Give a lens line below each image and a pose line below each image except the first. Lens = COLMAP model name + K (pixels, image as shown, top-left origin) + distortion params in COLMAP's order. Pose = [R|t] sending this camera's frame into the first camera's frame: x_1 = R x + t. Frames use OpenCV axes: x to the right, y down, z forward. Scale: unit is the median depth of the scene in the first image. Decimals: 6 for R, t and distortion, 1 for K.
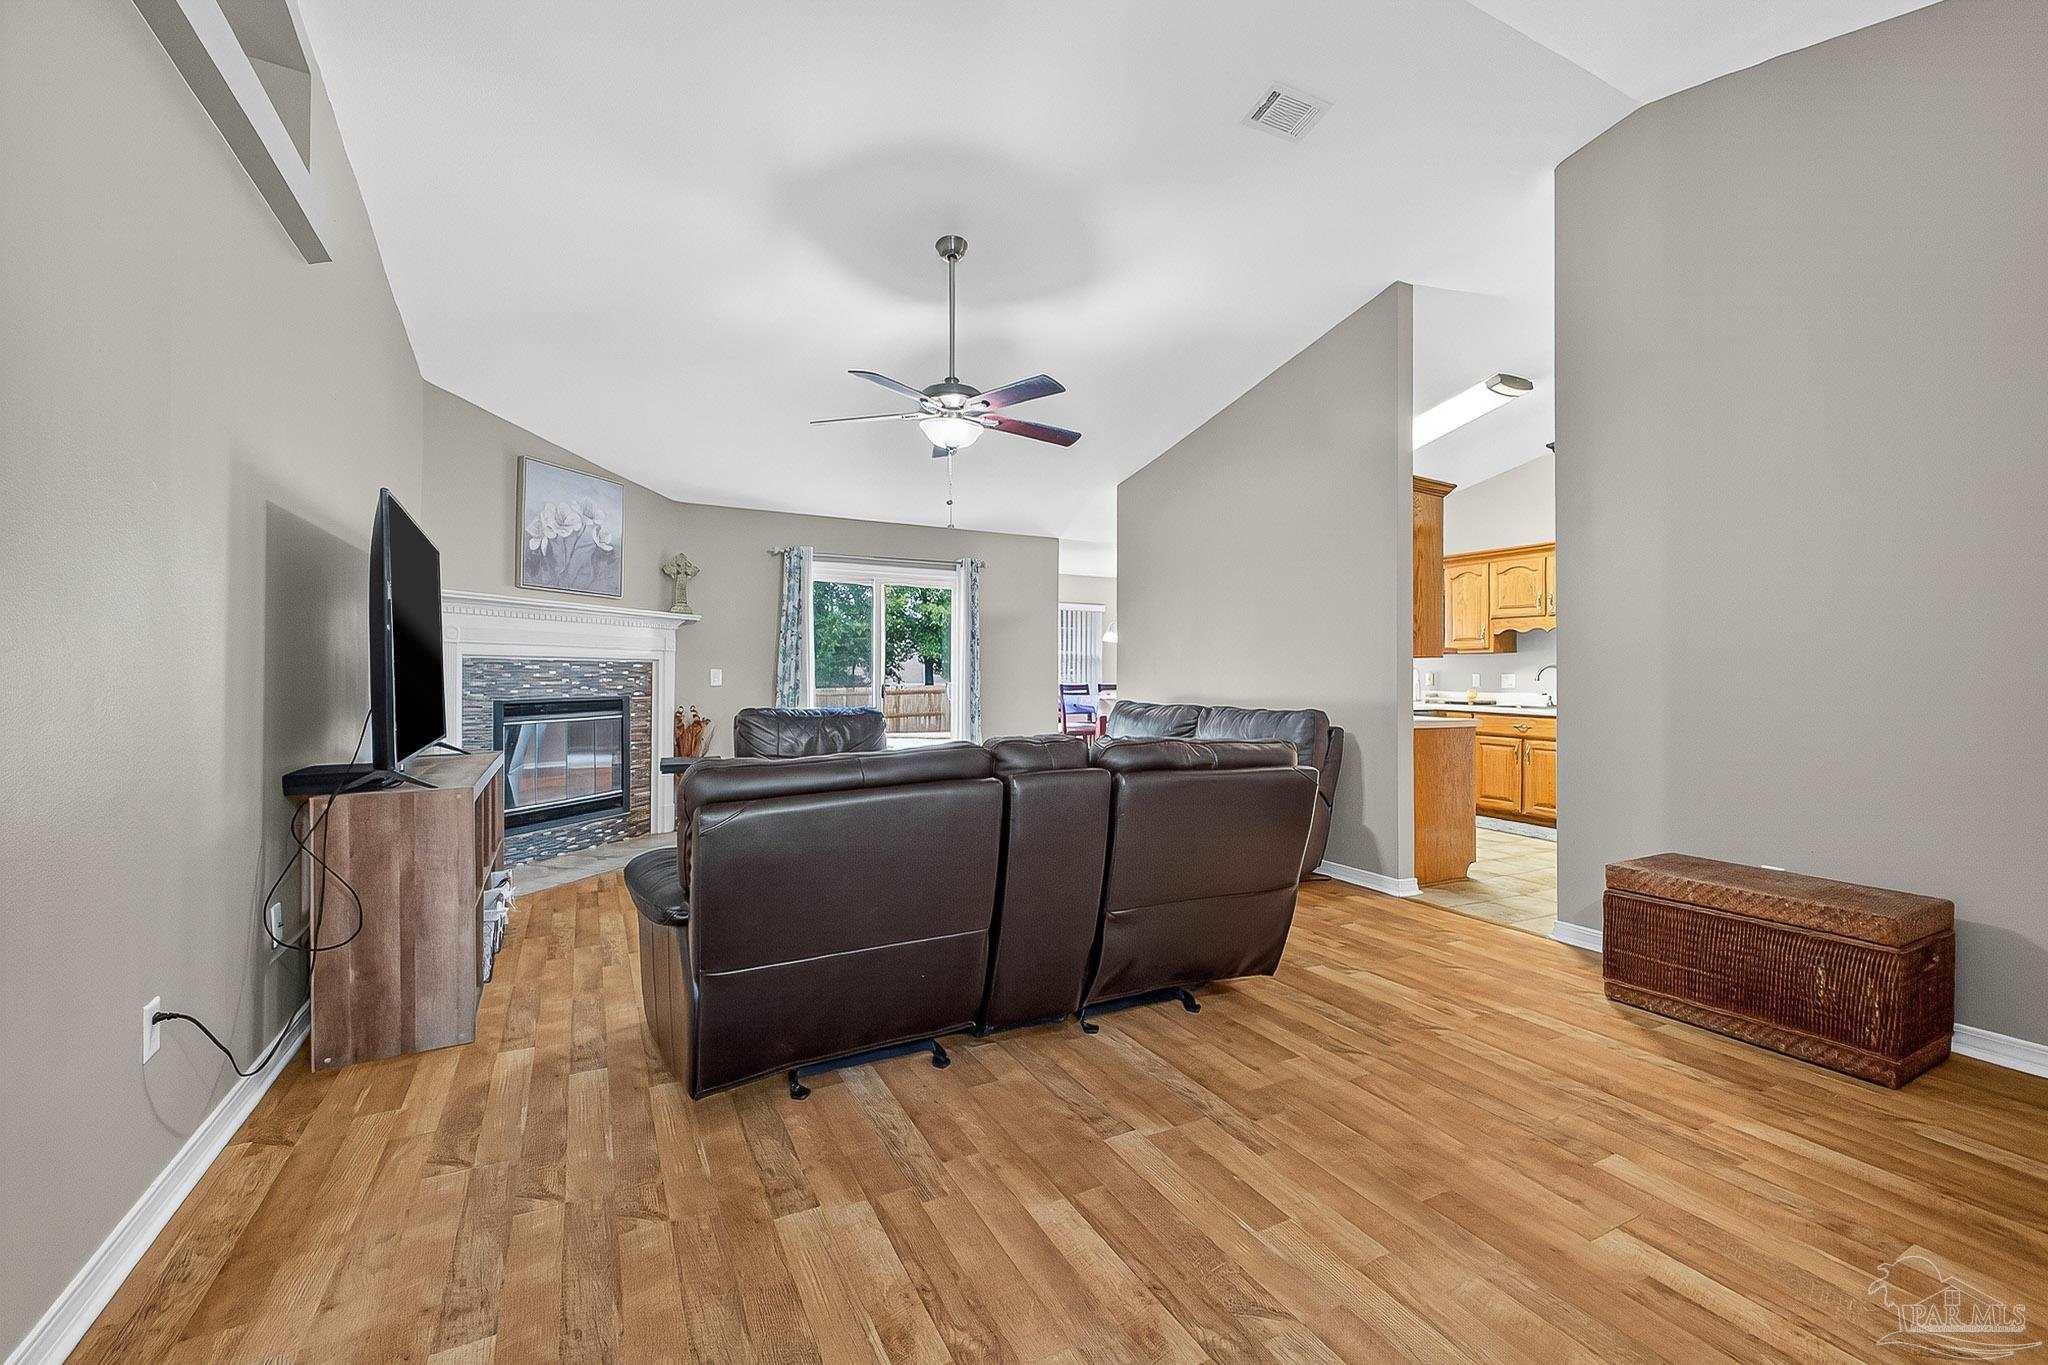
lens RADIAL K [[862.6, 0, 1048.3], [0, 862.6, 655.3], [0, 0, 1]] dist [-0.000370, 0.000027]
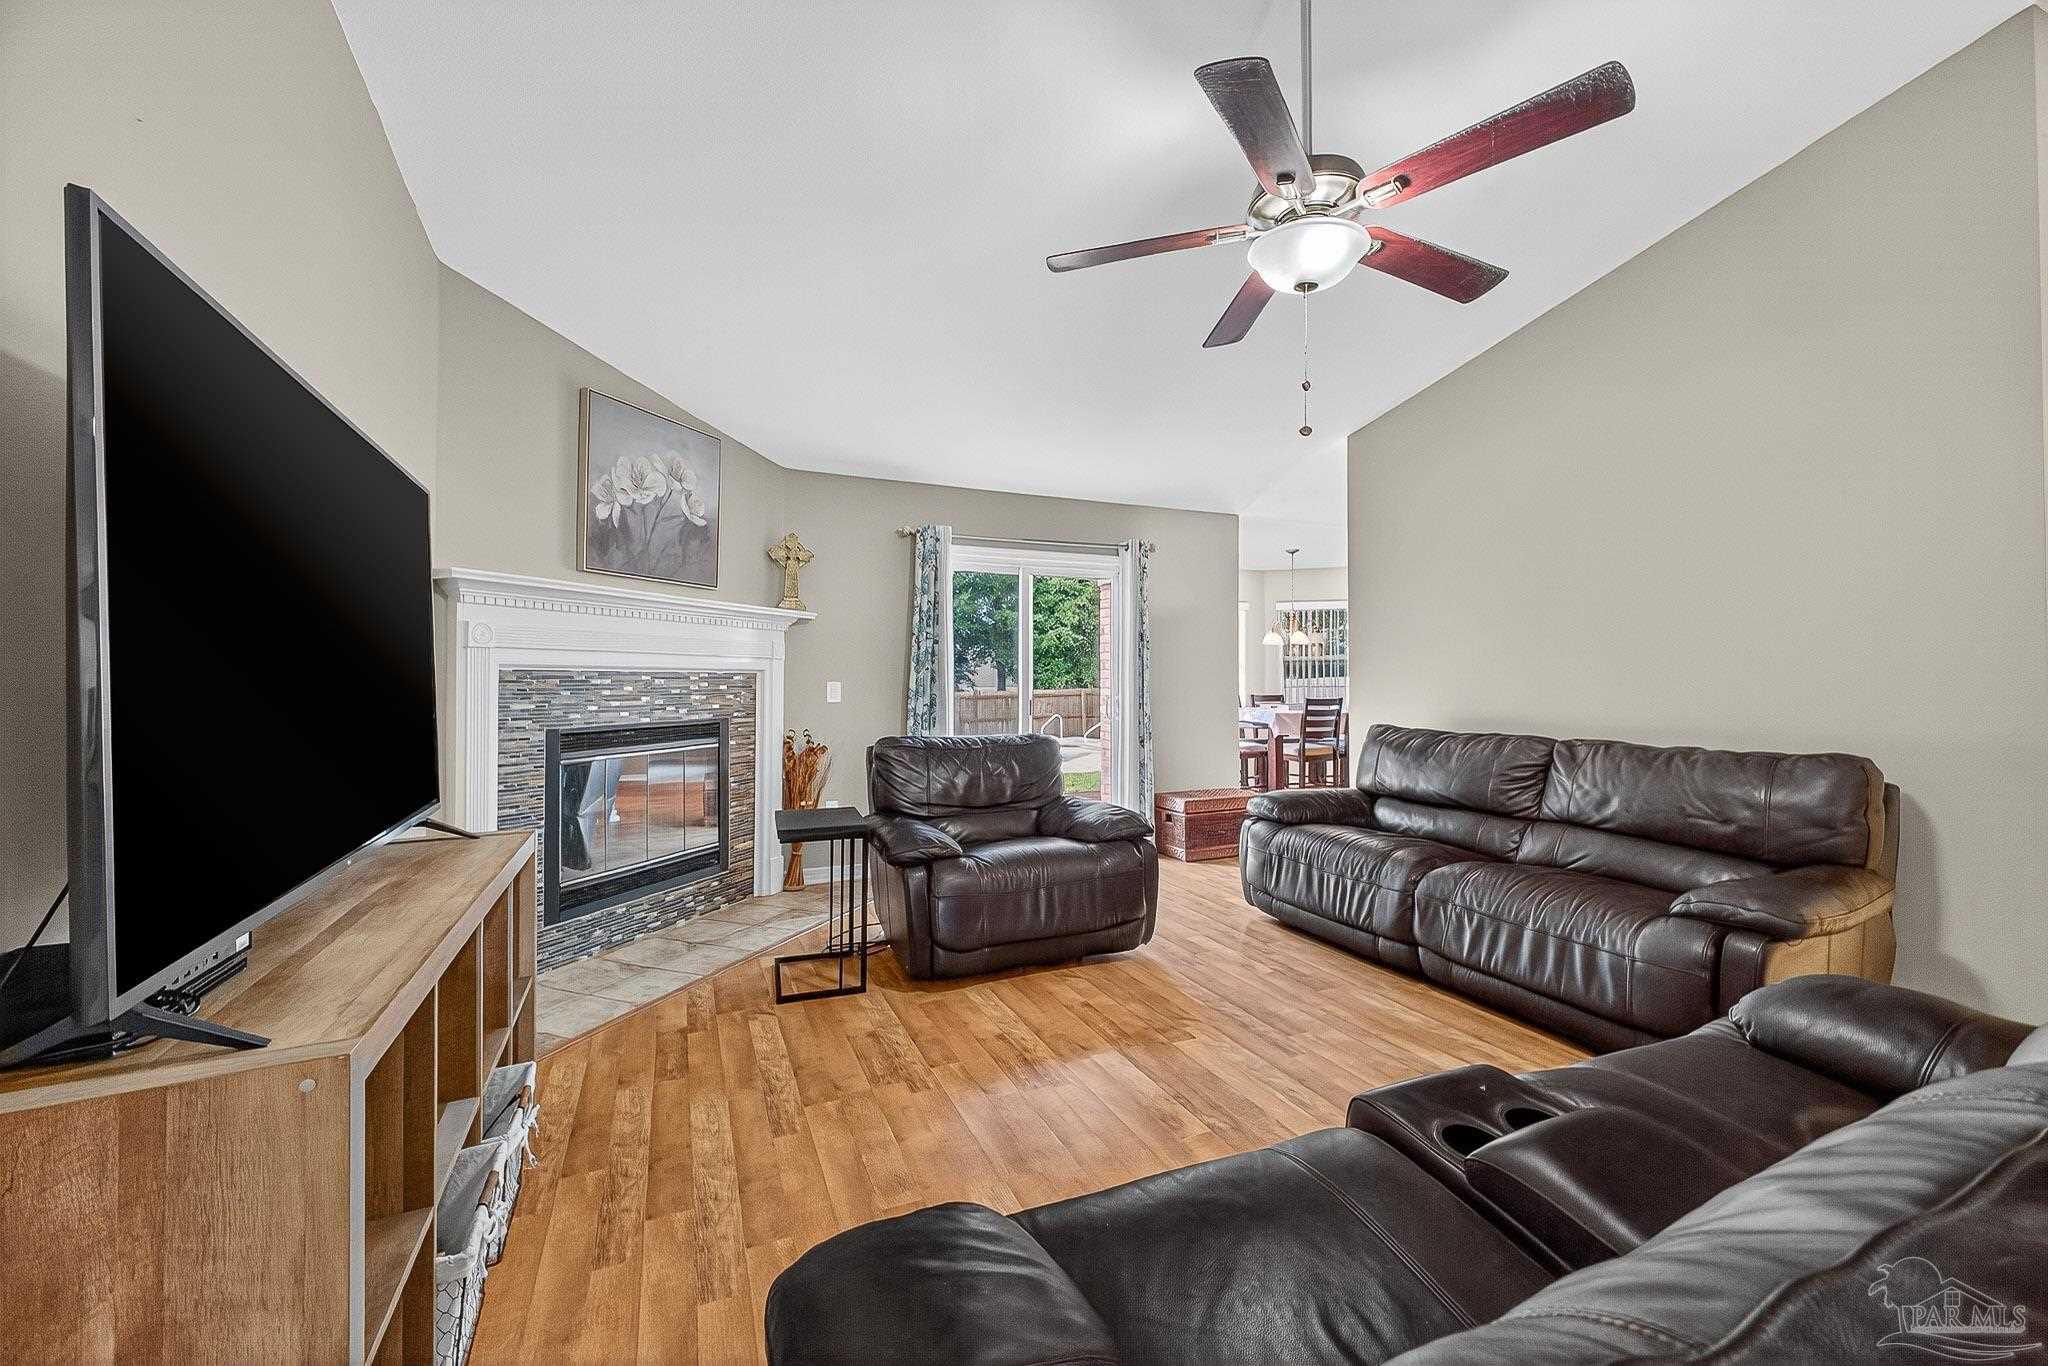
lens RADIAL K [[809.6, 0, 1026.8], [0, 809.6, 657.1], [0, 0, 1]] dist [0.017559, -0.000227]
pose [[0.996476, -0.002339, -0.083843, -0.166334], [0.002051, 0.999992, -0.003512, -0.003454], [0.083850, 0.003328, 0.996473, 0.315160]]
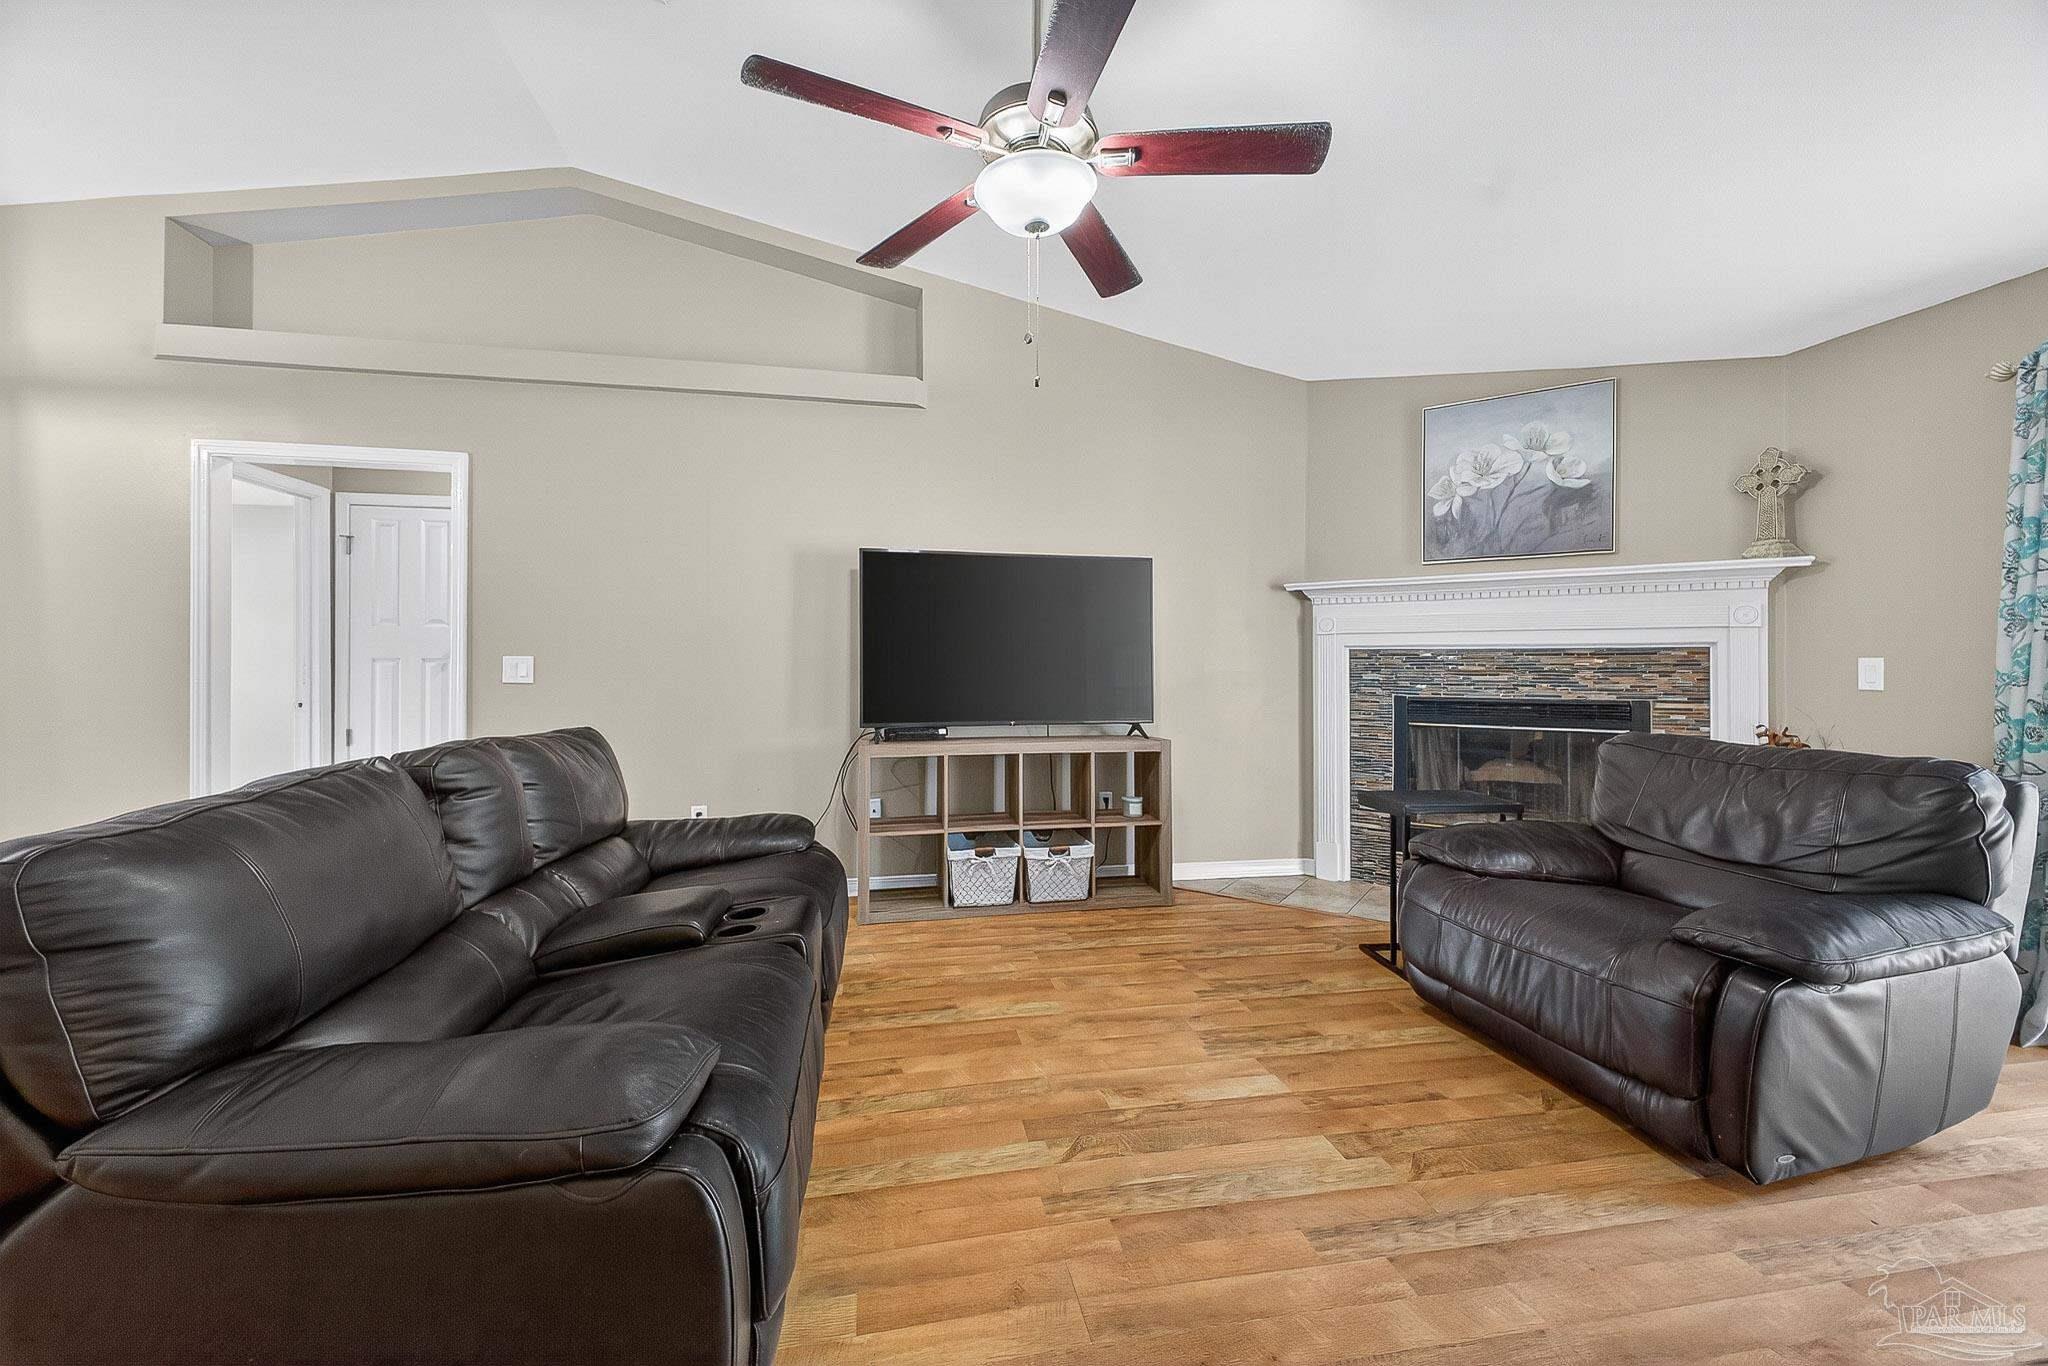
lens RADIAL K [[805.8, 0, 1021.6], [0, 805.8, 670.3], [0, 0, 1]] dist [0.006305, -0.000115]
pose [[-0.305246, 0.004016, -0.952265, 0.233784], [0.018284, 0.999831, -0.001644, 0.016927], [0.952098, -0.017913, -0.305268, 0.764505]]
